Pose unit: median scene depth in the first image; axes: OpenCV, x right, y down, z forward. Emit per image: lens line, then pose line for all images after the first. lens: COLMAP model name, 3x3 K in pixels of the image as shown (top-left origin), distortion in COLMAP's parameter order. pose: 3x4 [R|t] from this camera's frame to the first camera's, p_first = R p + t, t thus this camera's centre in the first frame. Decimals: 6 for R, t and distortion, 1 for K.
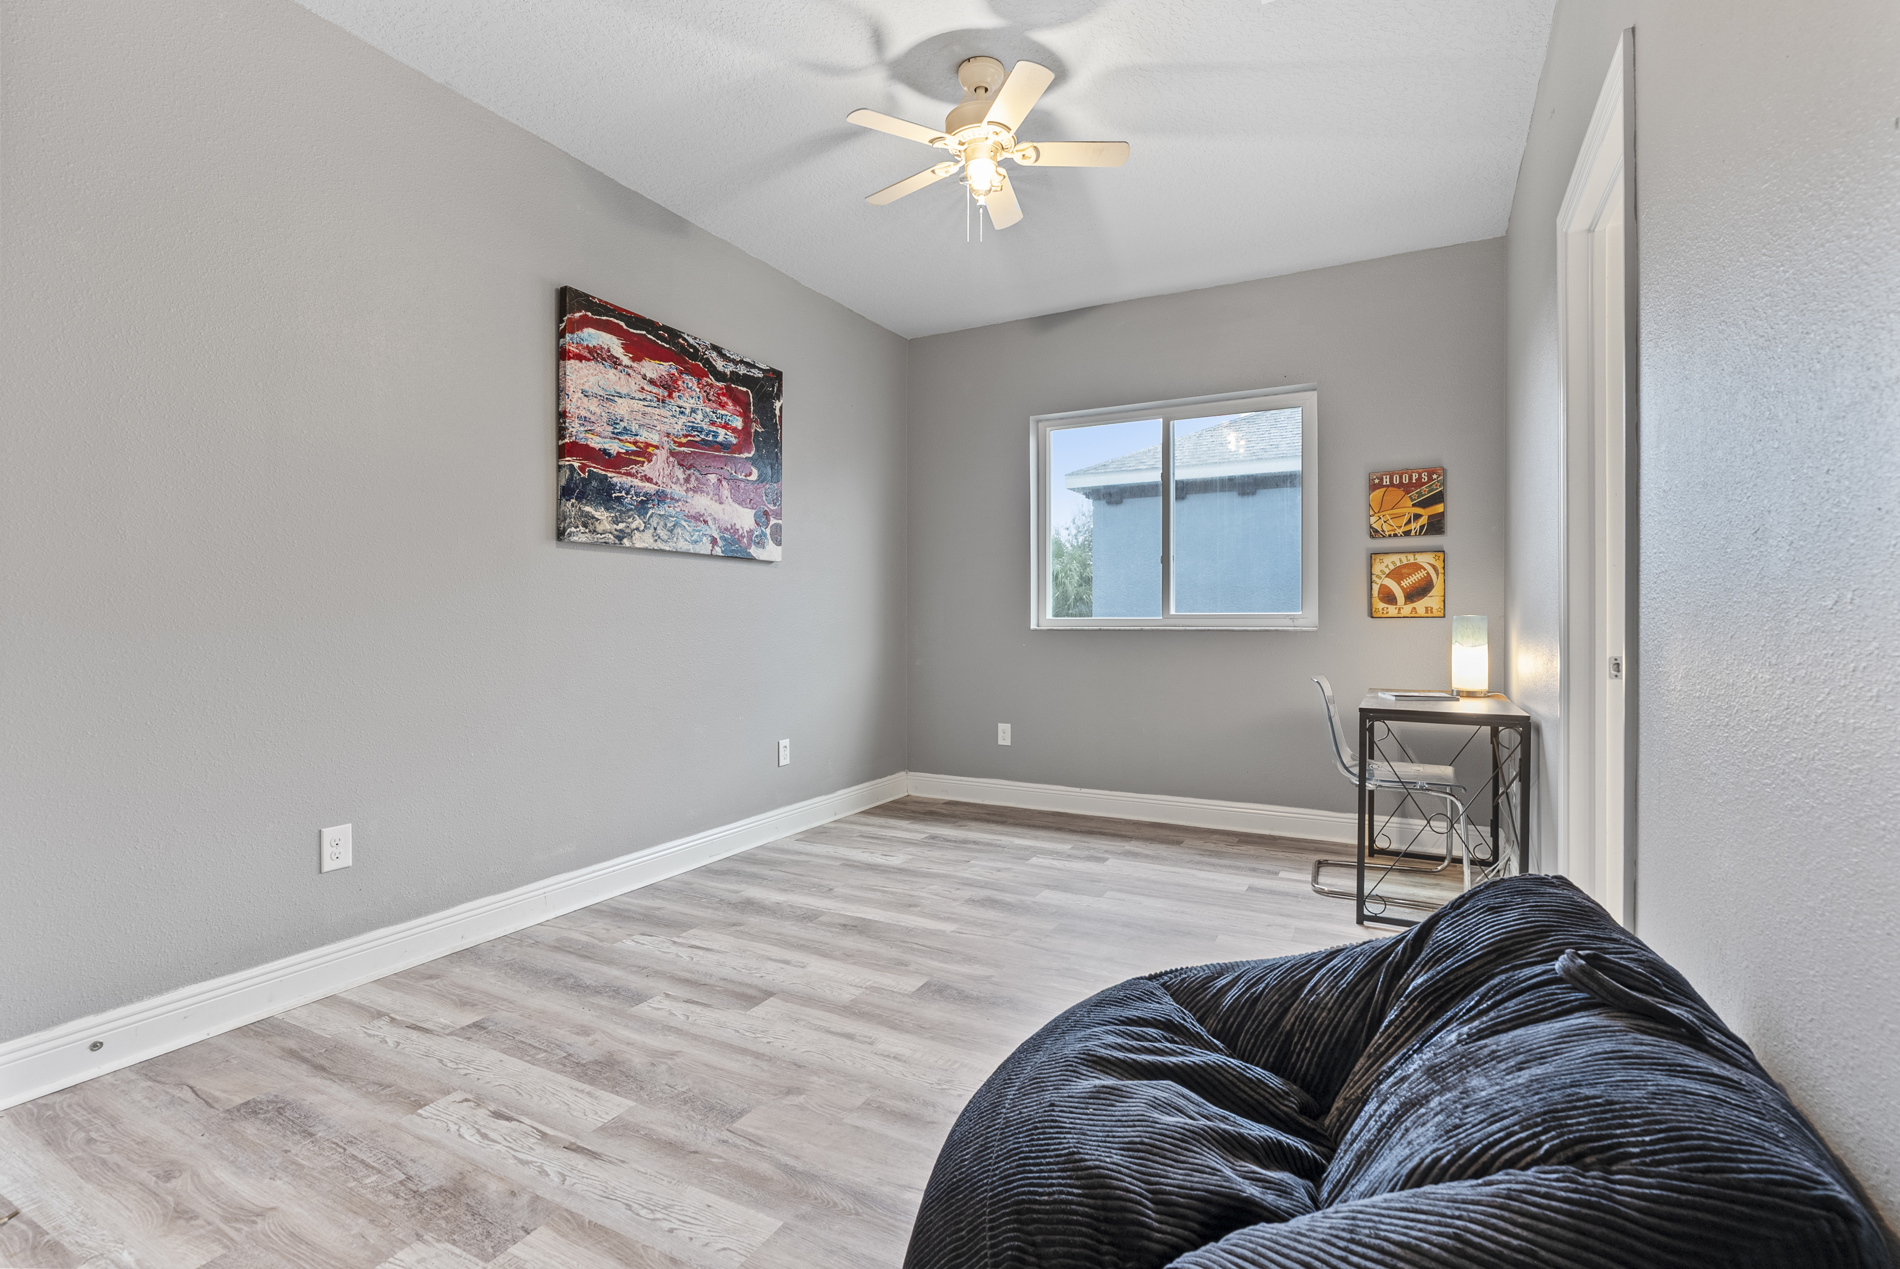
lens RADIAL K [[878.0, 0, 949.1], [0, 878.0, 619.5], [0, 0, 1]] dist [-0.004013, 0.001736]
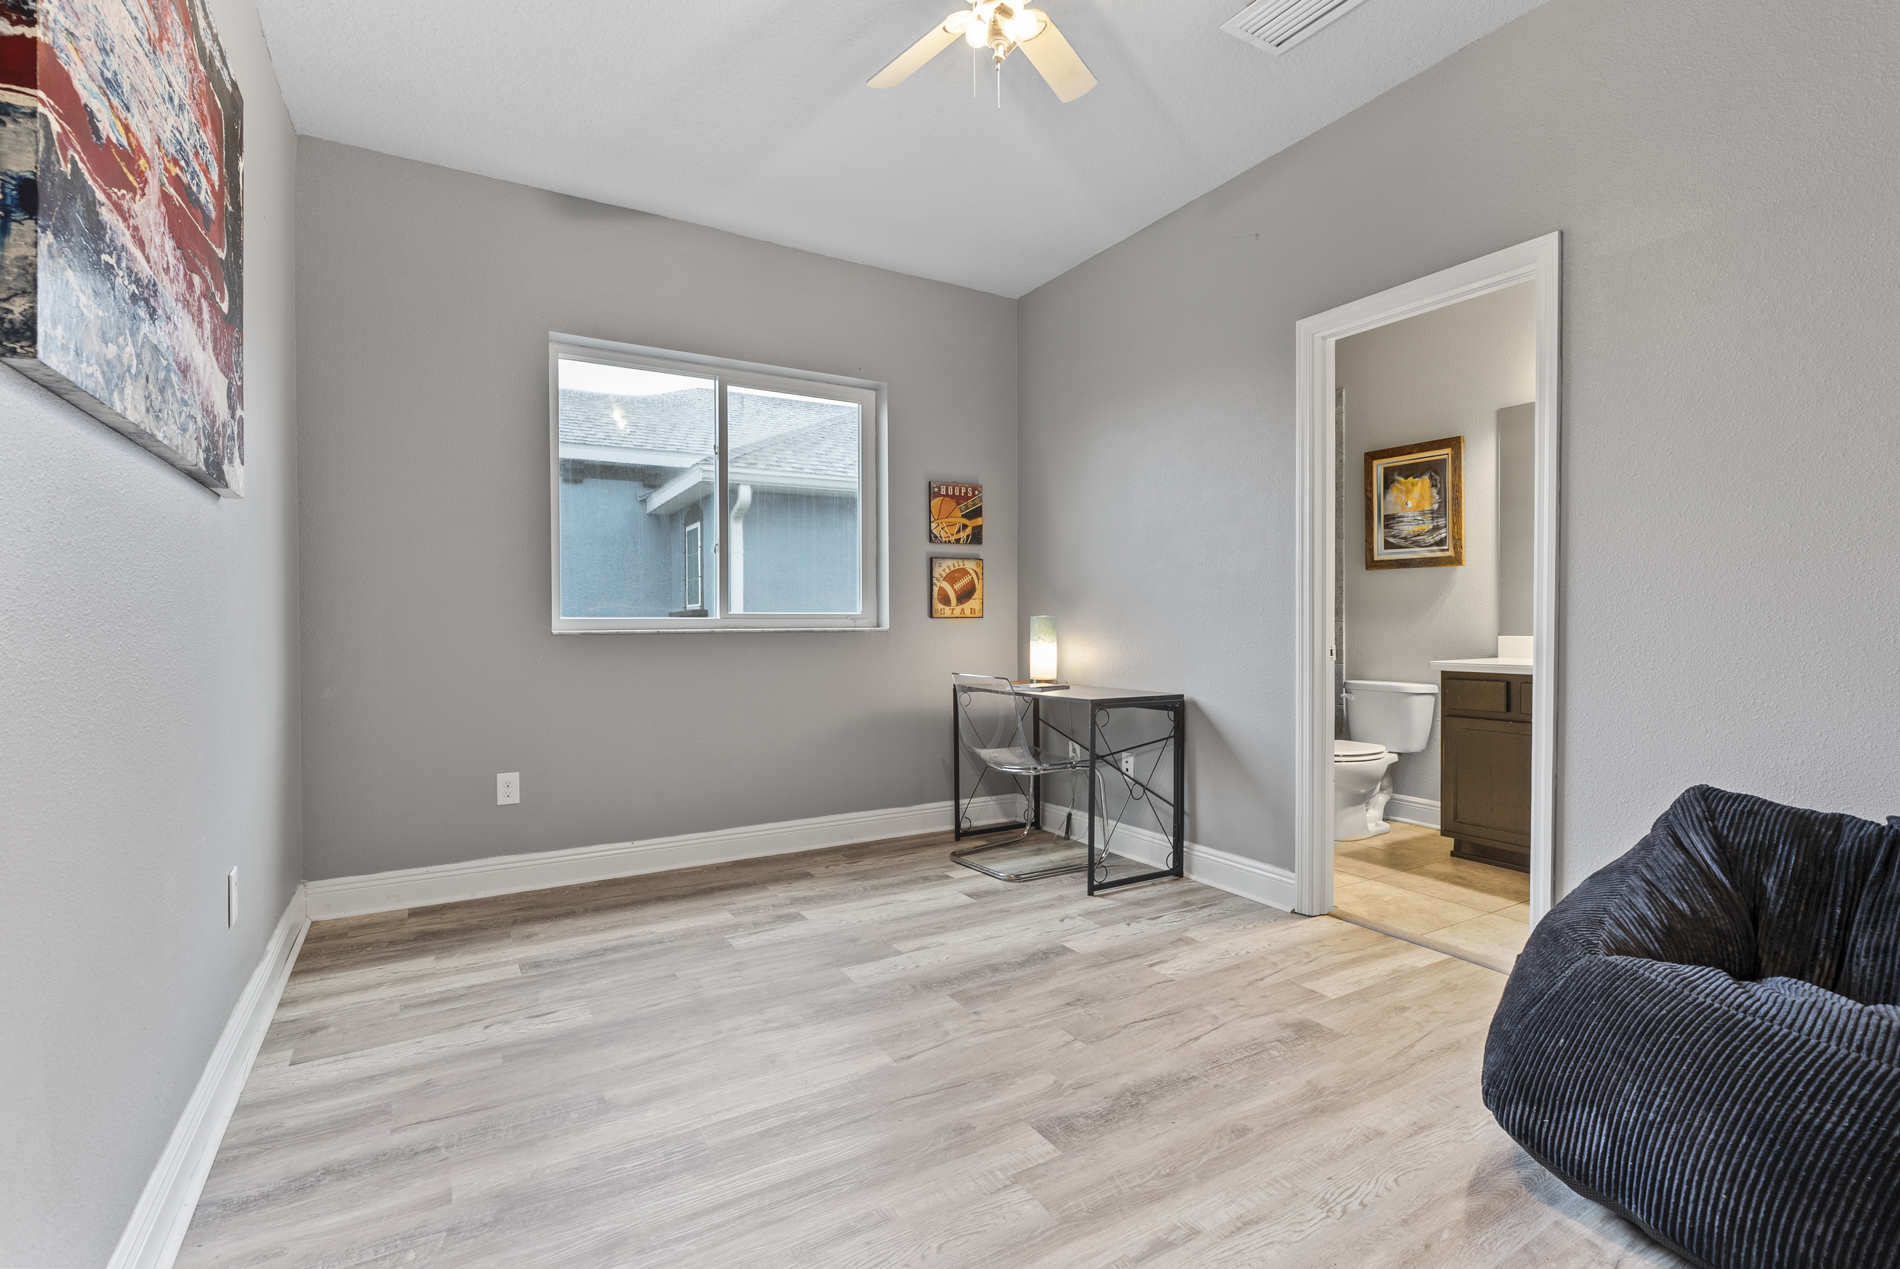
lens RADIAL K [[869.4, 0, 970.5], [0, 869.4, 623.8], [0, 0, 1]] dist [-0.010037, 0.005133]
pose [[0.507476, -0.003307, 0.861659, -0.412123], [0.001162, 0.999994, 0.003154, 0.002219], [-0.861665, -0.000600, 0.507477, 0.435565]]
